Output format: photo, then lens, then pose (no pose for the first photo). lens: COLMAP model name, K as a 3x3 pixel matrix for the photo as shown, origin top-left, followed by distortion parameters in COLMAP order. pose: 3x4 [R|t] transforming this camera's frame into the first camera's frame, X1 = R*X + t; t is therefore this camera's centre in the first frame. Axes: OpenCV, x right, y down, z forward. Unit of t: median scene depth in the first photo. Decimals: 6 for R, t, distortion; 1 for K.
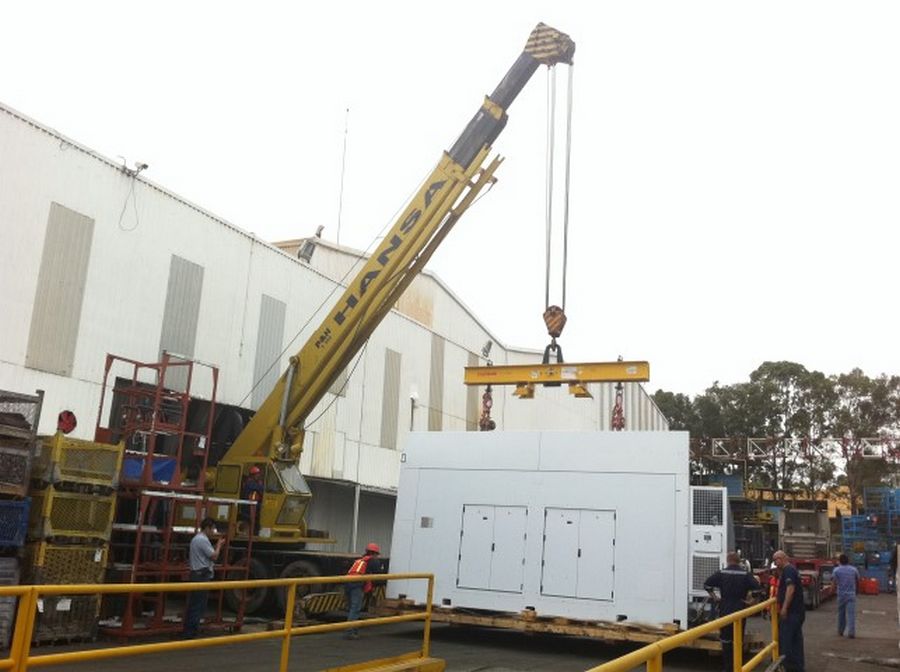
lens RADIAL K [[867.0, 0, 450.0], [0, 867.0, 336.0], [0, 0, 1]] dist [0.002148, -0.125850]
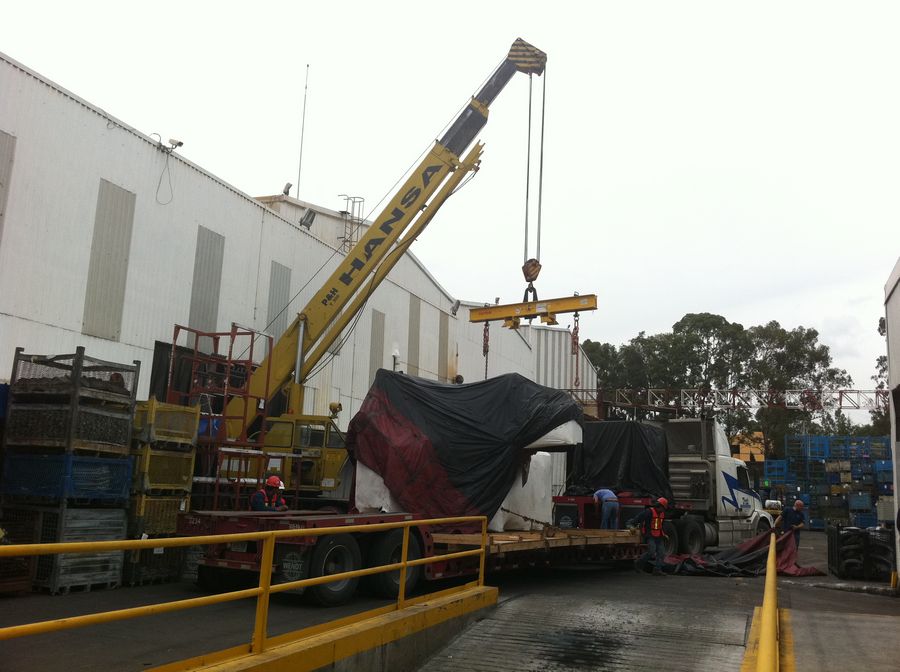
lens RADIAL K [[867.0, 0, 450.0], [0, 867.0, 336.0], [0, 0, 1]] dist [0.002148, -0.125850]
pose [[0.995791, 0.006726, 0.091404, -0.096584], [-0.012402, 0.998020, 0.061663, -0.024374], [-0.090809, -0.062537, 0.993903, -0.086748]]
